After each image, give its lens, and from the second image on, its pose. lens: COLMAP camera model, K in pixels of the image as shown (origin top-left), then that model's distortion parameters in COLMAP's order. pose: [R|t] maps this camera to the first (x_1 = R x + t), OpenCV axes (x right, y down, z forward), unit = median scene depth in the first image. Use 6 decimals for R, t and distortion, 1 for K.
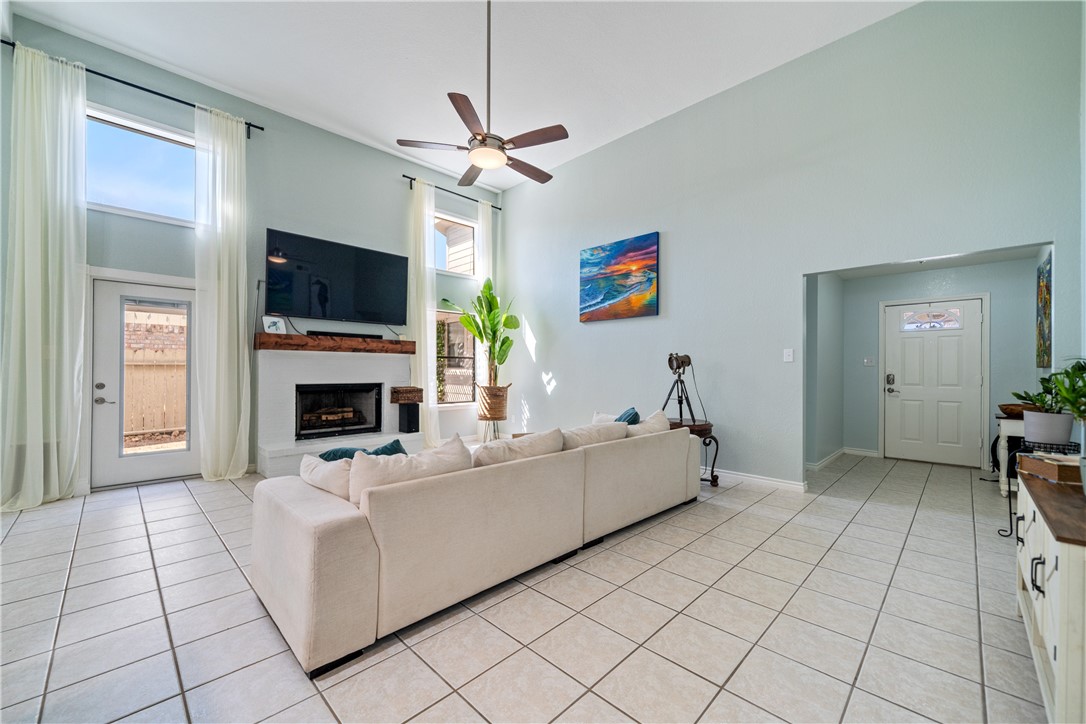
lens RADIAL K [[415.4, 0, 548.6], [0, 415.4, 369.7], [0, 0, 1]] dist [0.001298, 0.000036]
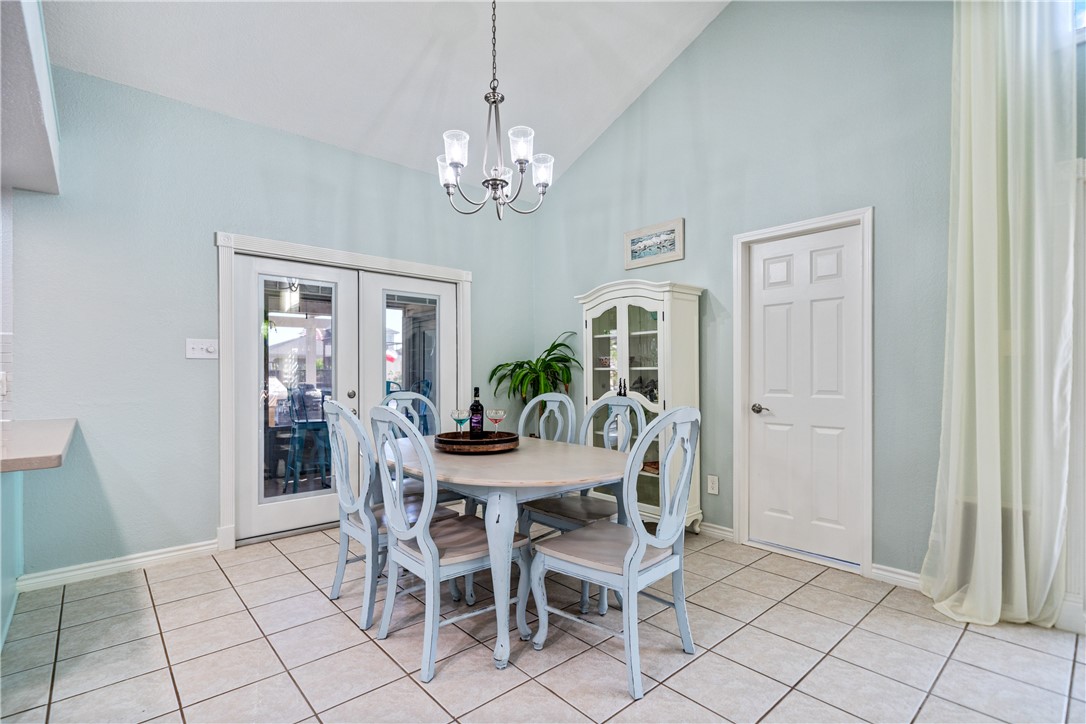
lens RADIAL K [[503.0, 0, 542.6], [0, 503.0, 375.1], [0, 0, 1]] dist [-0.001949, 0.000166]
pose [[-0.057863, -0.003381, -0.998319, -0.341738], [0.001764, 0.999992, -0.003489, 0.001070], [0.998323, -0.001963, -0.057856, 0.286755]]
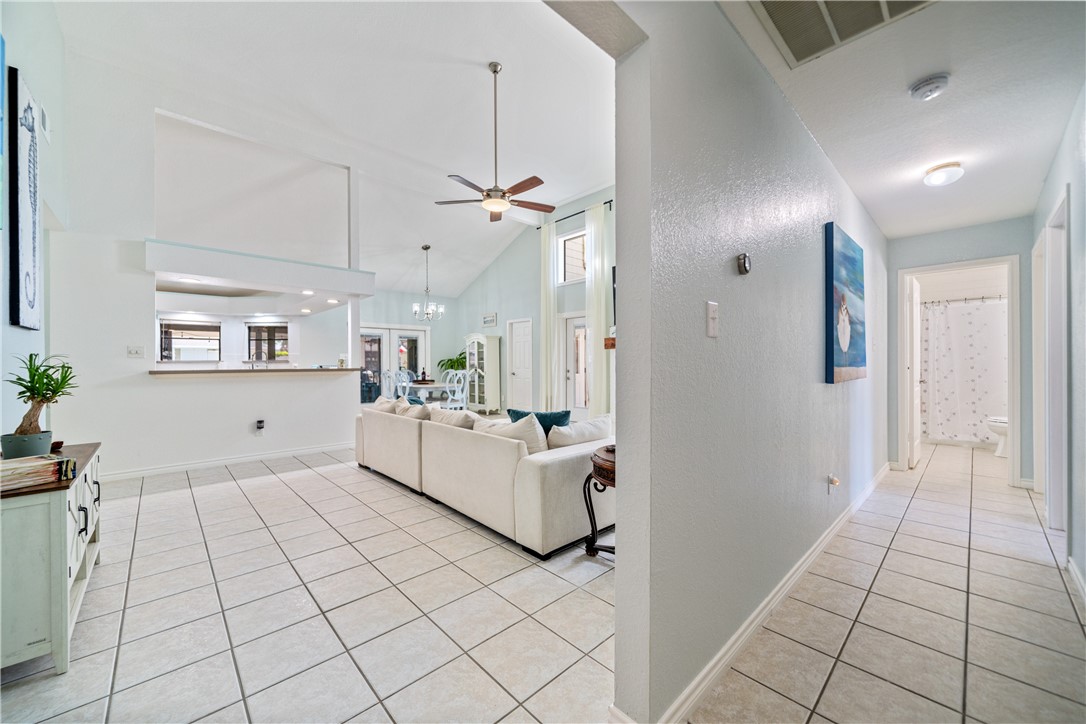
lens RADIAL K [[405.1, 0, 543.0], [0, 405.1, 362.0], [0, 0, 1]] dist [0.000942, 0.000002]
pose [[-0.027768, -0.005993, -0.999596, 0.662297], [0.007429, 0.999953, -0.006201, 0.004464], [0.999587, -0.007598, -0.027722, 0.682377]]
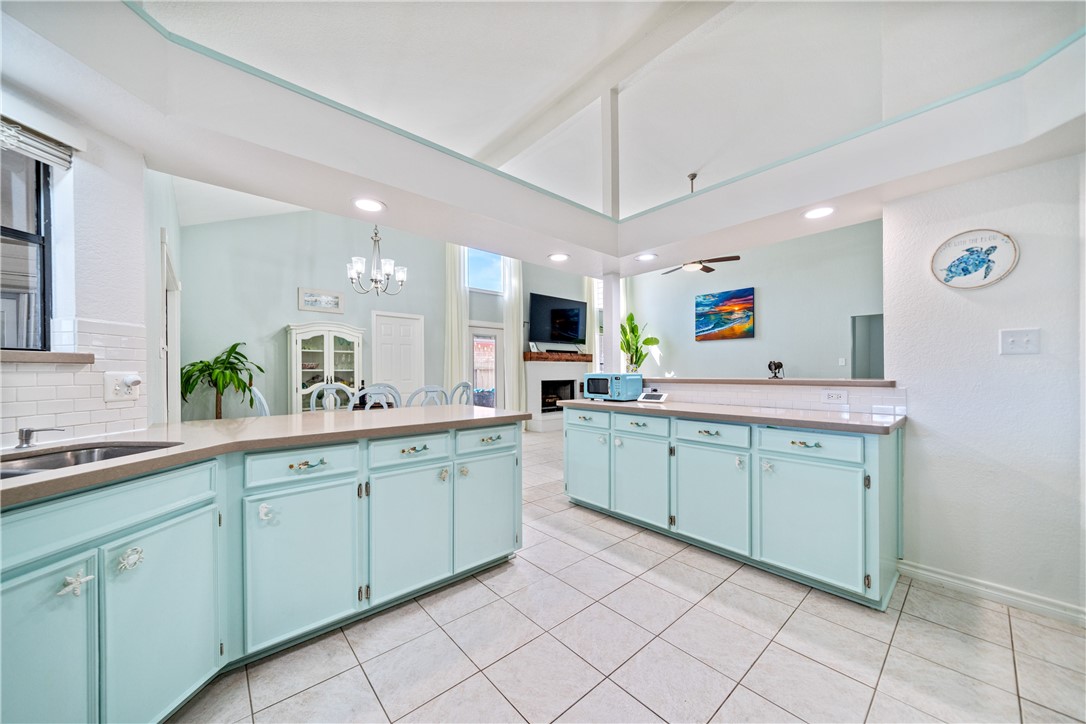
lens RADIAL K [[388.9, 0, 547.2], [0, 388.9, 369.9], [0, 0, 1]] dist [0.008389, -0.000030]
pose [[0.998435, -0.009134, -0.055167, -0.445177], [0.008829, 0.999944, -0.005772, -0.000782], [0.055217, 0.005276, 0.998460, -0.561072]]
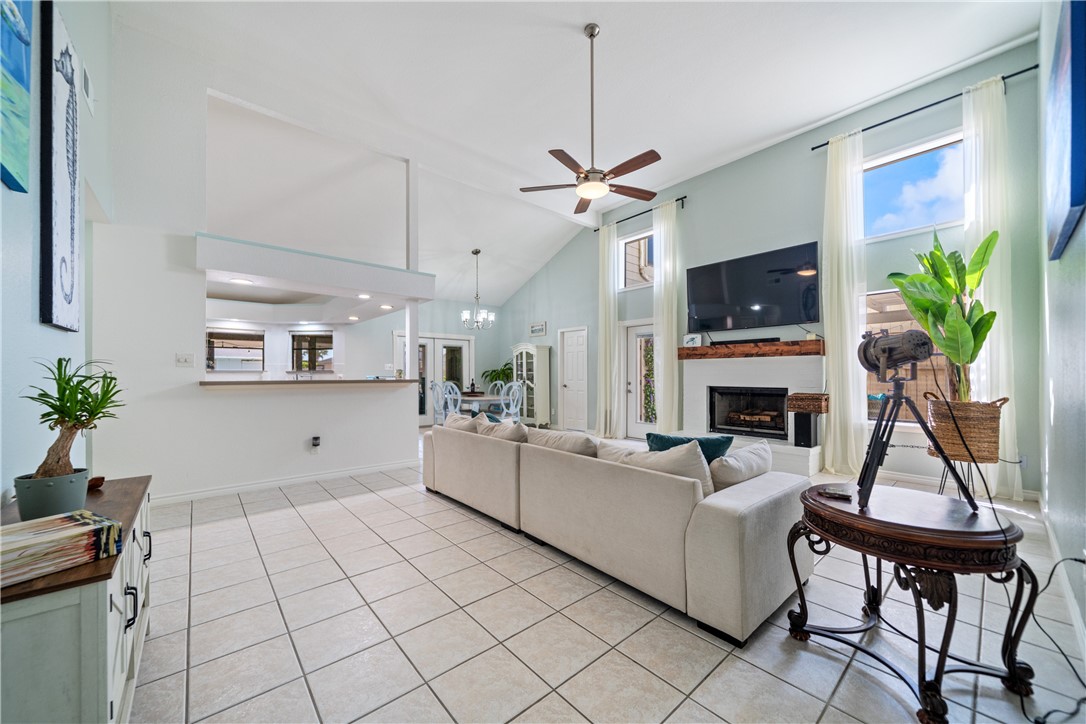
lens RADIAL K [[397.0, 0, 544.9], [0, 397.0, 372.0], [0, 0, 1]] dist [0.000830, 0.000105]
pose [[-0.063305, -0.009996, -0.997944, 0.544200], [0.003067, 0.999943, -0.010210, 0.003428], [0.997989, -0.003707, -0.063271, 0.536371]]
